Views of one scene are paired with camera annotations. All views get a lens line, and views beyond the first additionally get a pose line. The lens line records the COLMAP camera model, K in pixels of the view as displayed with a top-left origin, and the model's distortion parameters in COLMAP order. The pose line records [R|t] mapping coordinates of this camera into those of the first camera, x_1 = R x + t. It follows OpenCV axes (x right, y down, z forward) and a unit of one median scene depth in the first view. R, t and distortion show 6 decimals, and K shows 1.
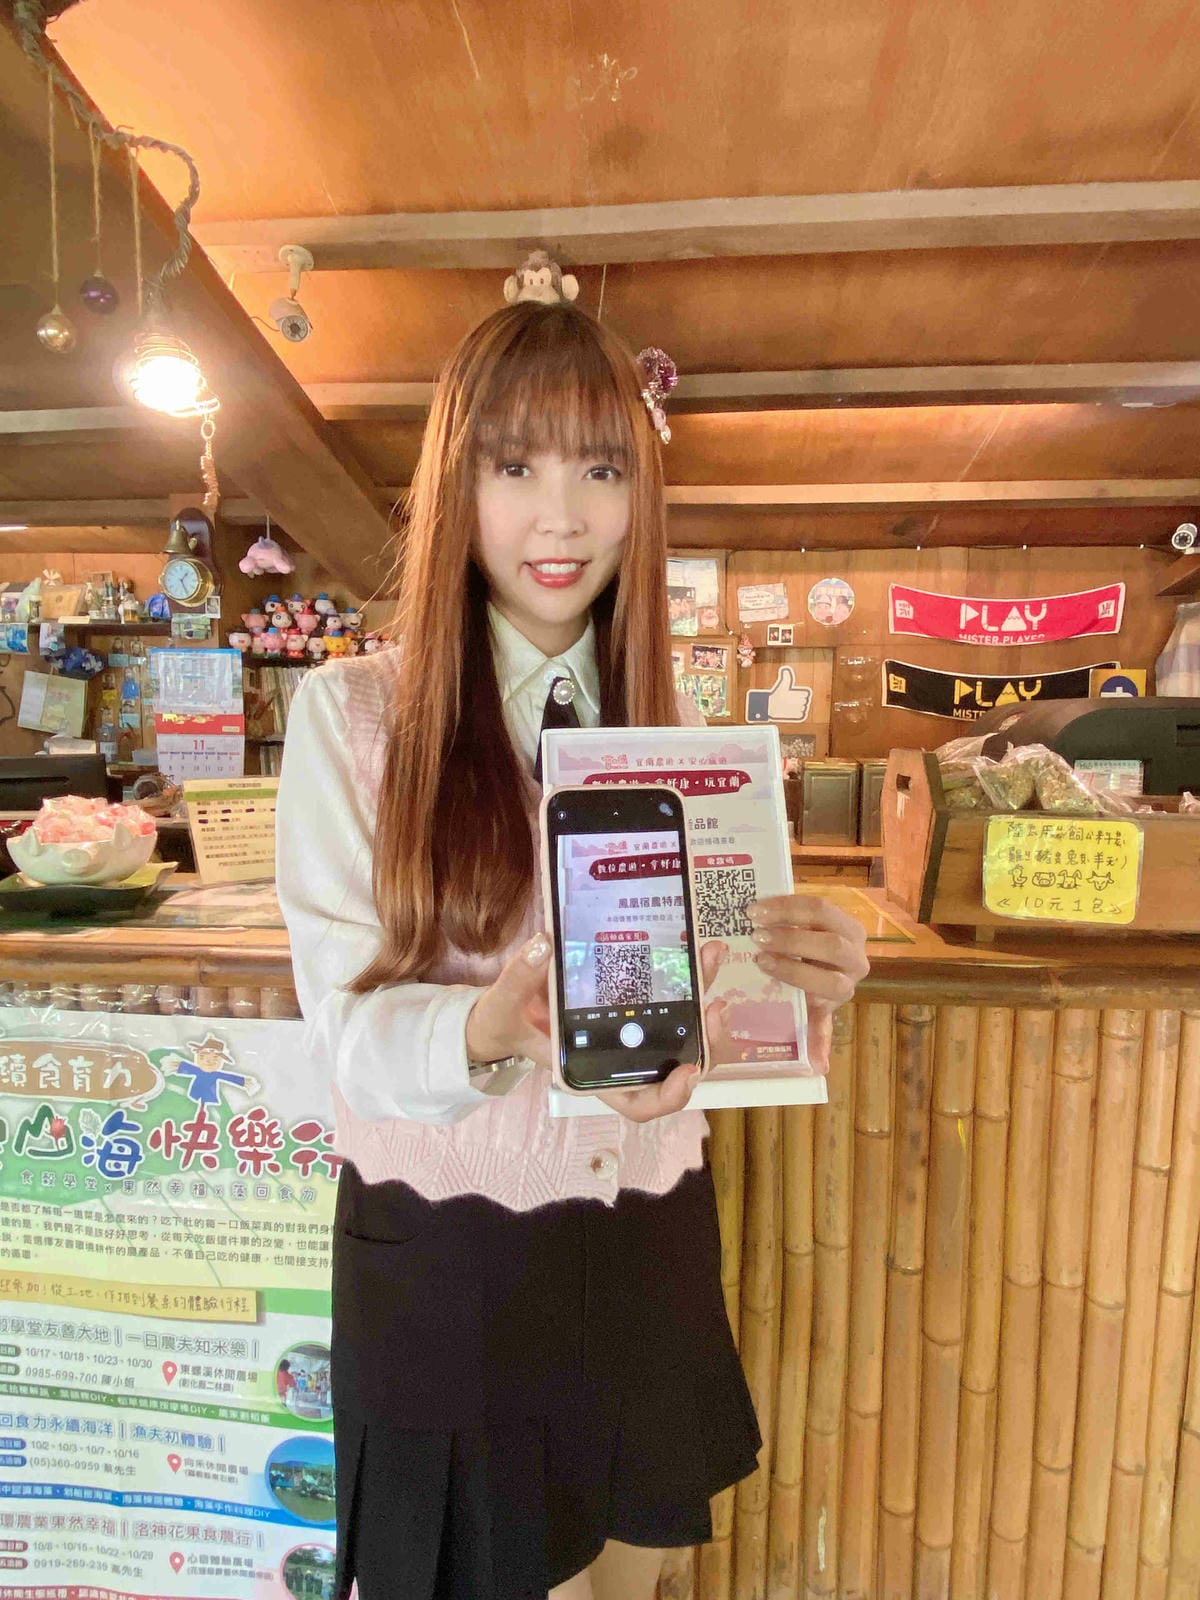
lens RADIAL K [[908.2, 0, 600.4], [0, 908.2, 807.8], [0, 0, 1]] dist [0.016427, -0.018026]
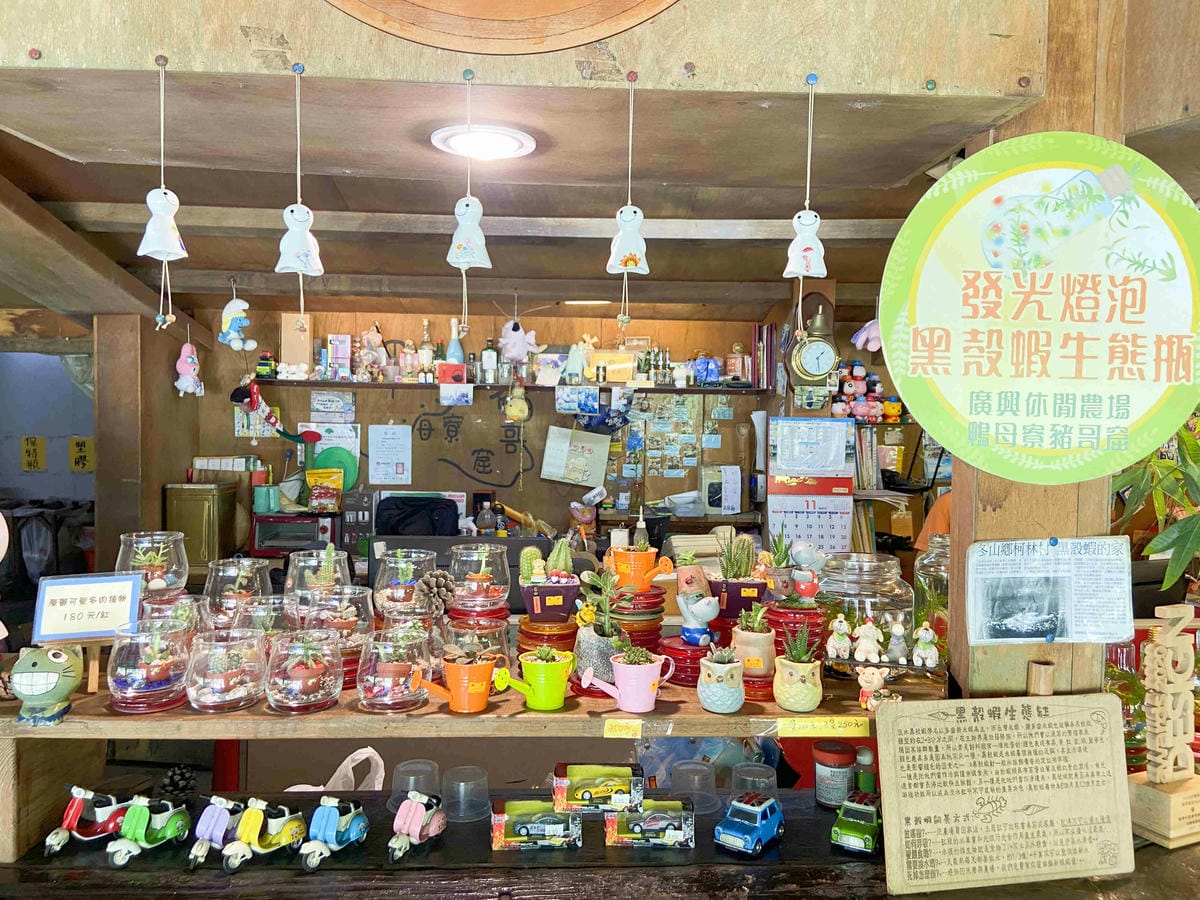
lens RADIAL K [[900.8, 0, 601.0], [0, 900.8, 444.9], [0, 0, 1]] dist [0.052256, -0.023639]
pose [[0.993149, 0.000374, 0.116857, -1.126605], [0.006256, 0.998391, -0.056362, -0.111733], [-0.116690, 0.056707, 0.991548, -0.069368]]
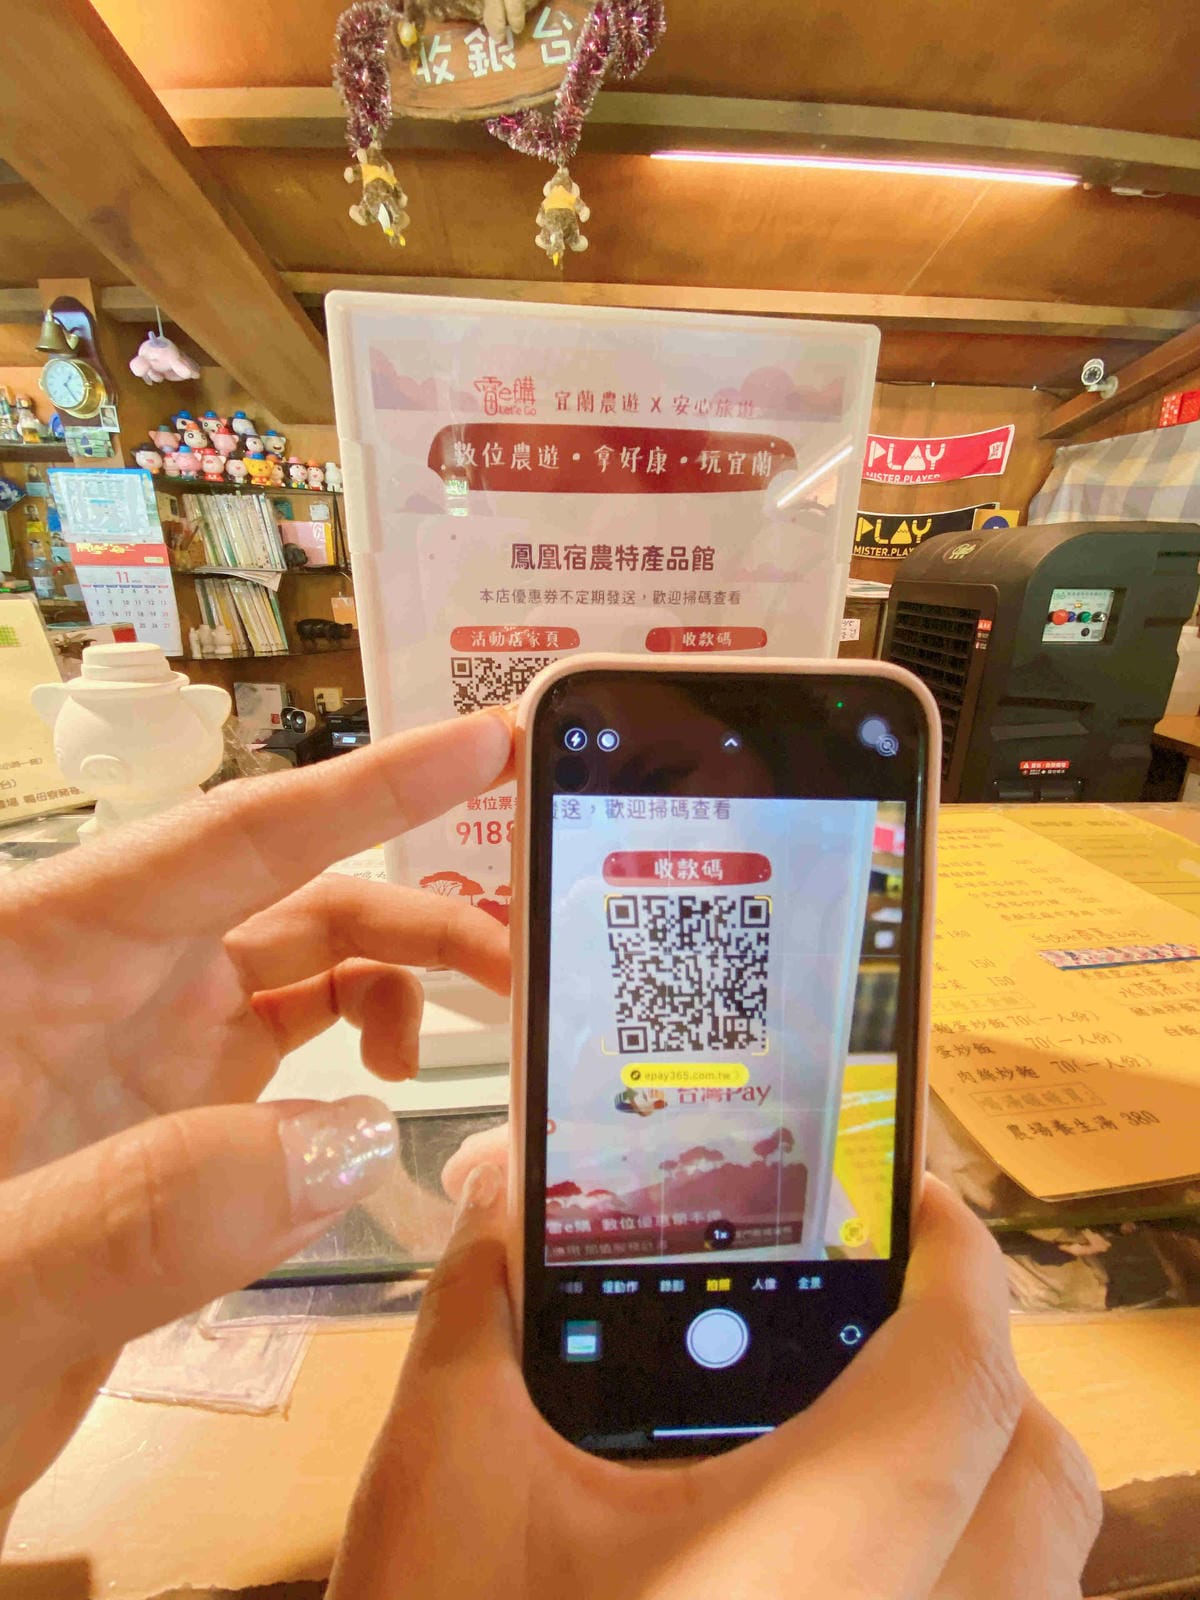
lens RADIAL K [[631.8, 0, 597.4], [0, 631.8, 792.1], [0, 0, 1]] dist [0.008996, -0.011835]
pose [[0.992567, -0.035980, 0.116262, -0.034901], [0.006975, 0.970546, 0.240815, -0.007749], [-0.121502, -0.238214, 0.963583, 0.324554]]
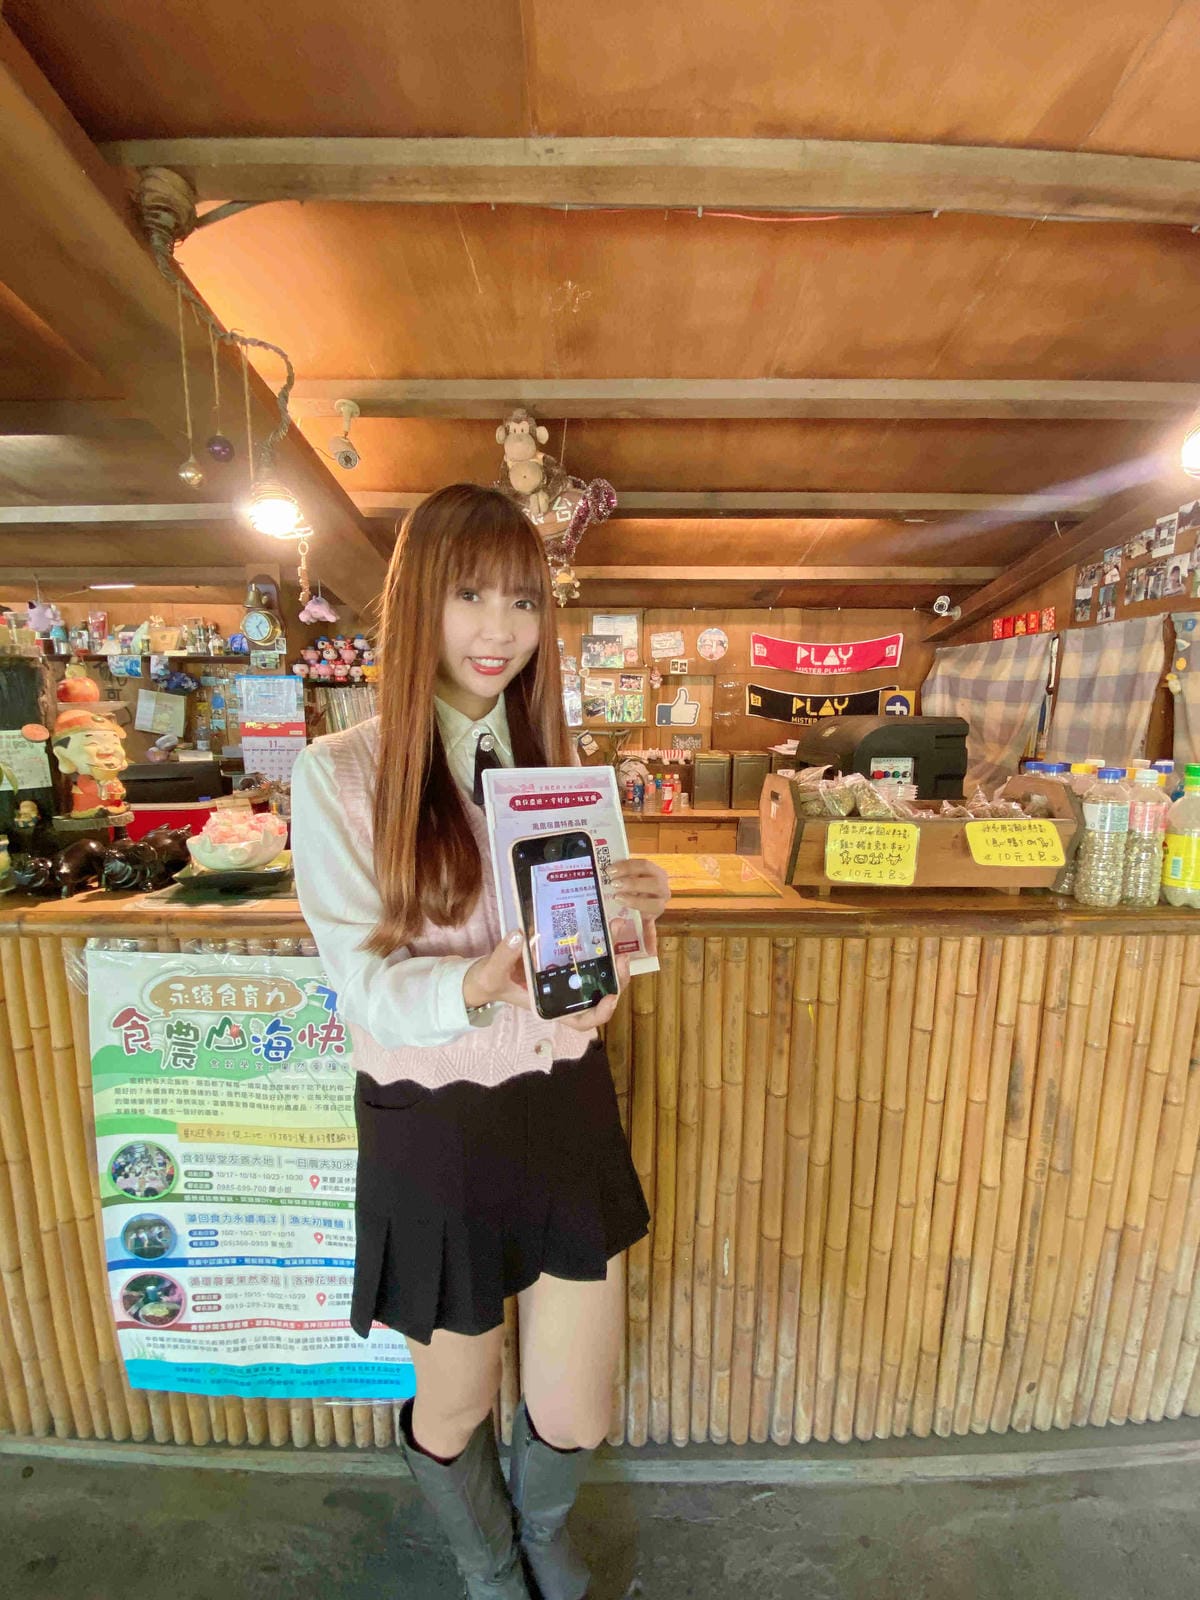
lens RADIAL K [[631.8, 0, 596.9], [0, 631.8, 804.7], [0, 0, 1]] dist [0.008996, -0.011835]
pose [[0.996798, -0.012624, 0.078955, -0.026200], [0.008642, 0.998683, 0.050567, -0.028223], [-0.079490, -0.049723, 0.995595, -0.031255]]
